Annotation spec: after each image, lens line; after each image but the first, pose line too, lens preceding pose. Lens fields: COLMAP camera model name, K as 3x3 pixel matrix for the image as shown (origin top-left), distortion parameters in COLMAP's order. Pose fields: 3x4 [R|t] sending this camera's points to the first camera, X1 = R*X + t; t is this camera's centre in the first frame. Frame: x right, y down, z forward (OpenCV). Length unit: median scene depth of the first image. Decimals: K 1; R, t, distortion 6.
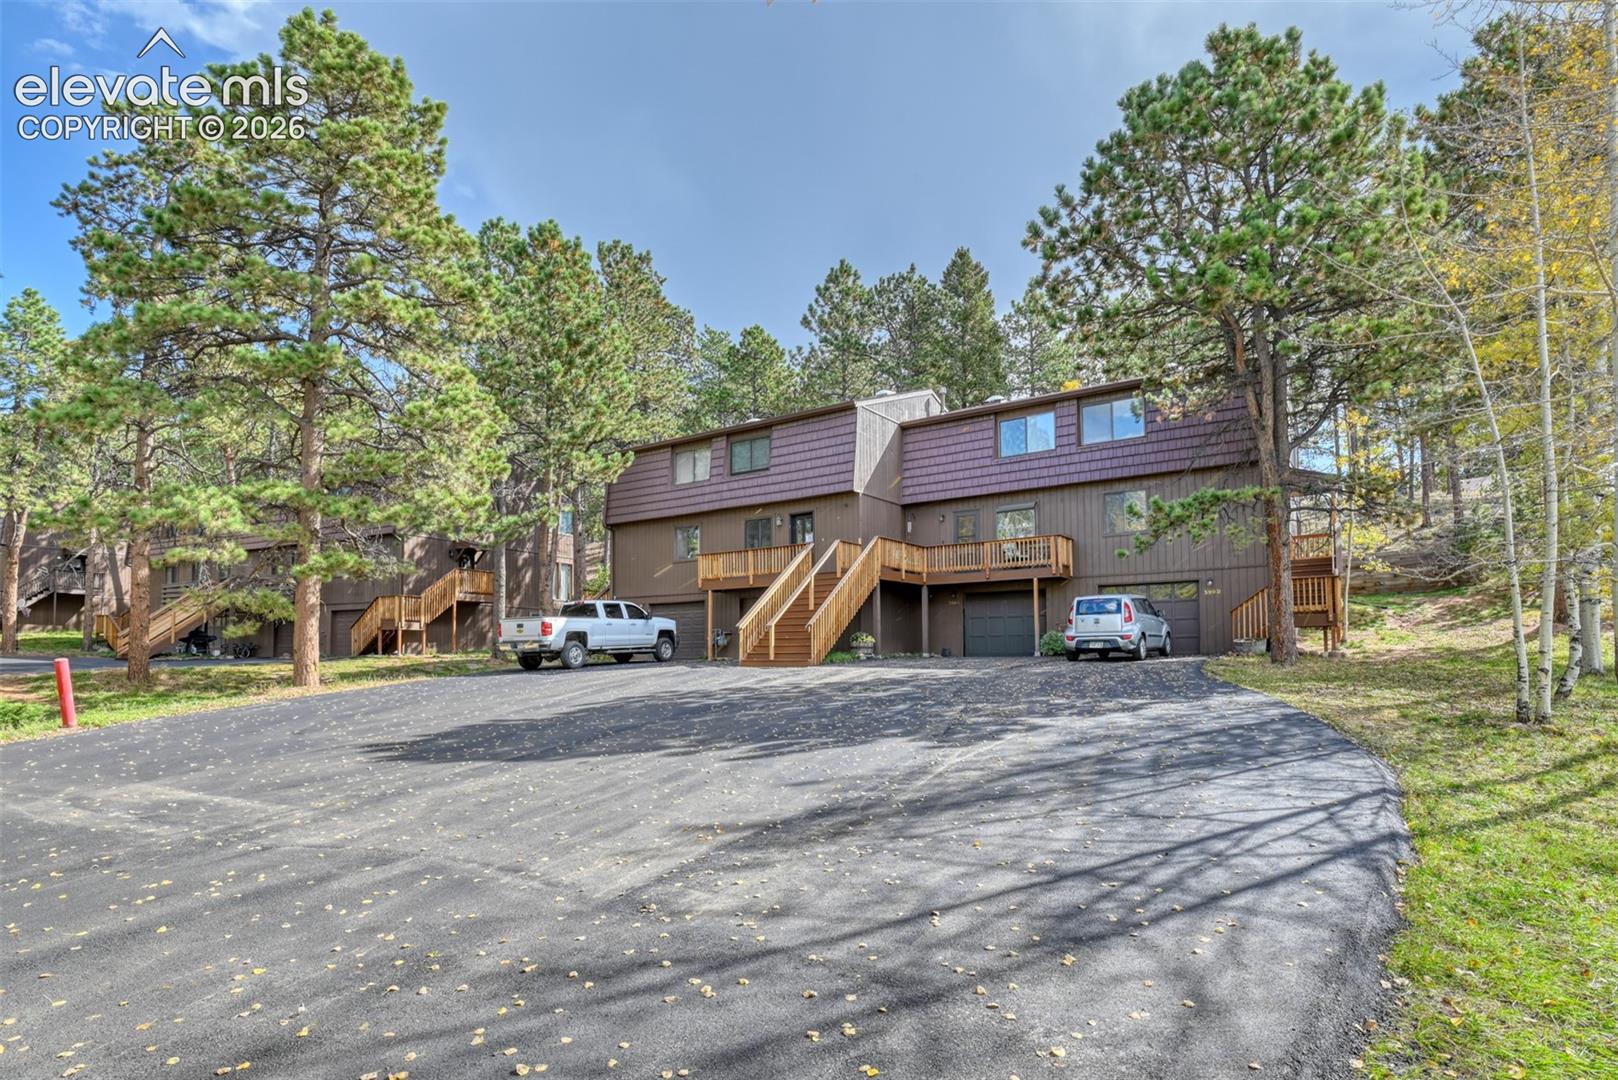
lens RADIAL K [[817.9, 0, 799.3], [0, 817.9, 538.1], [0, 0, 1]] dist [-0.010996, -0.006689]
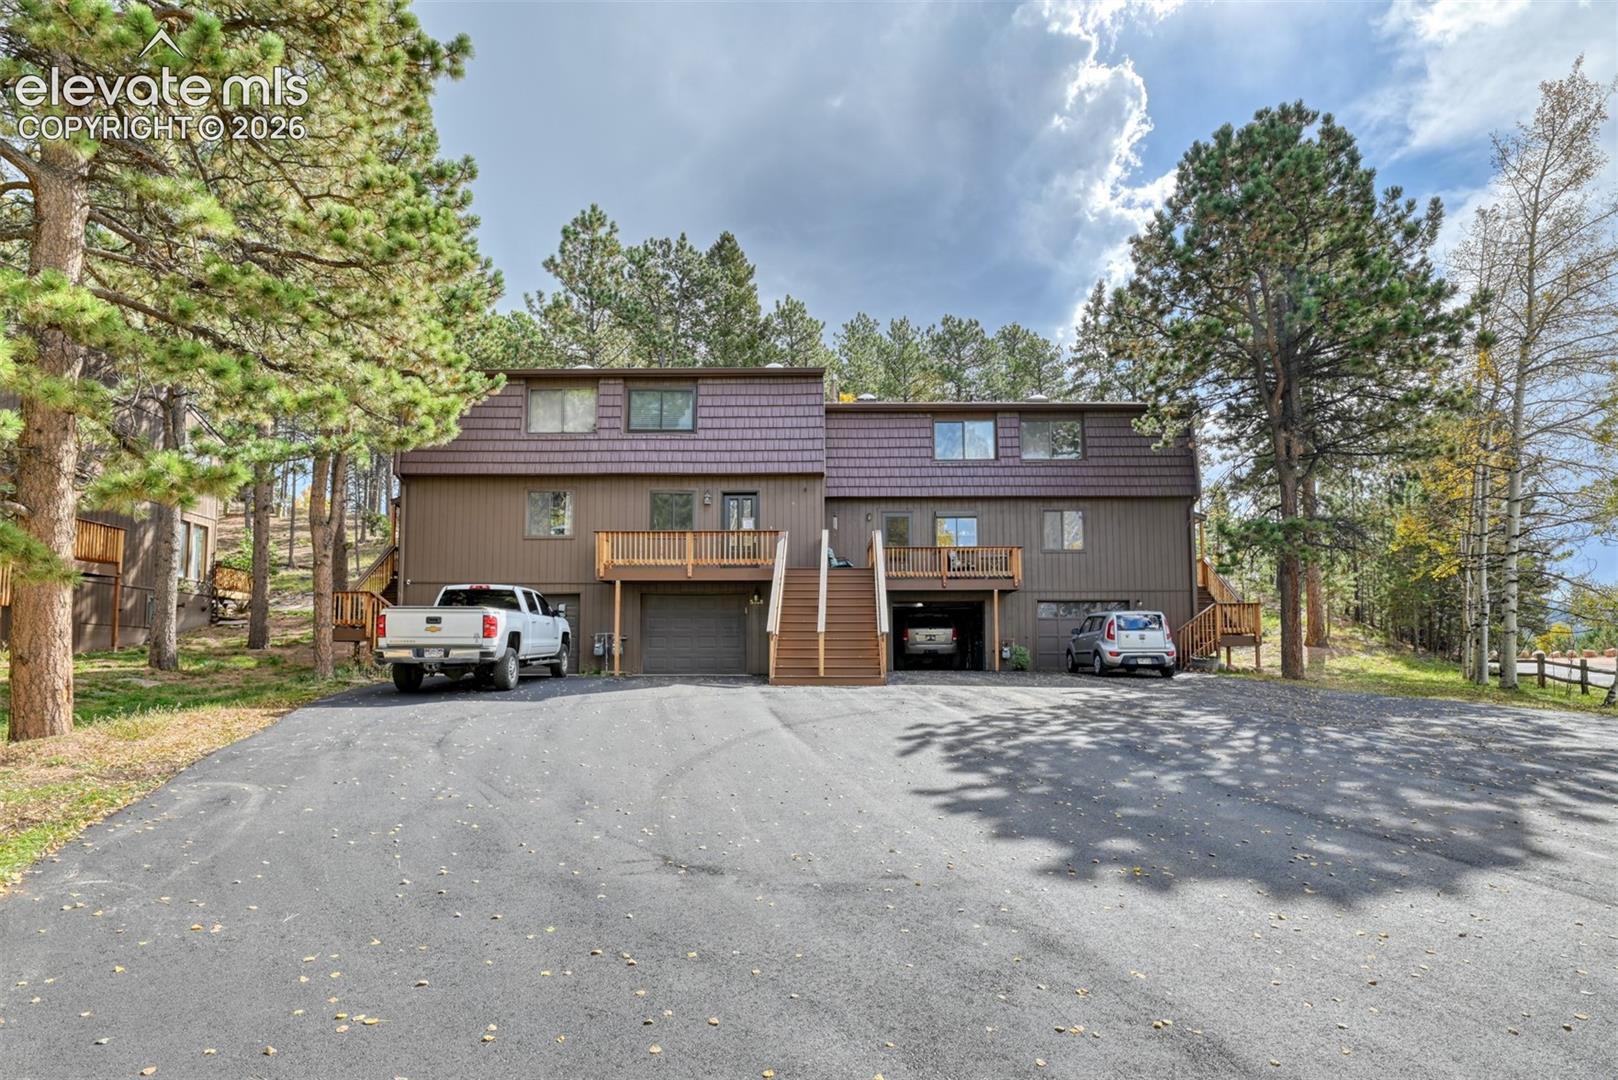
lens RADIAL K [[817.9, 0, 814.8], [0, 817.9, 541.5], [0, 0, 1]] dist [-0.010996, -0.006689]
pose [[0.827008, 0.089617, 0.555001, -0.384119], [-0.086006, 0.995760, -0.032628, 0.038134], [-0.555572, -0.020749, 0.831210, 0.289872]]
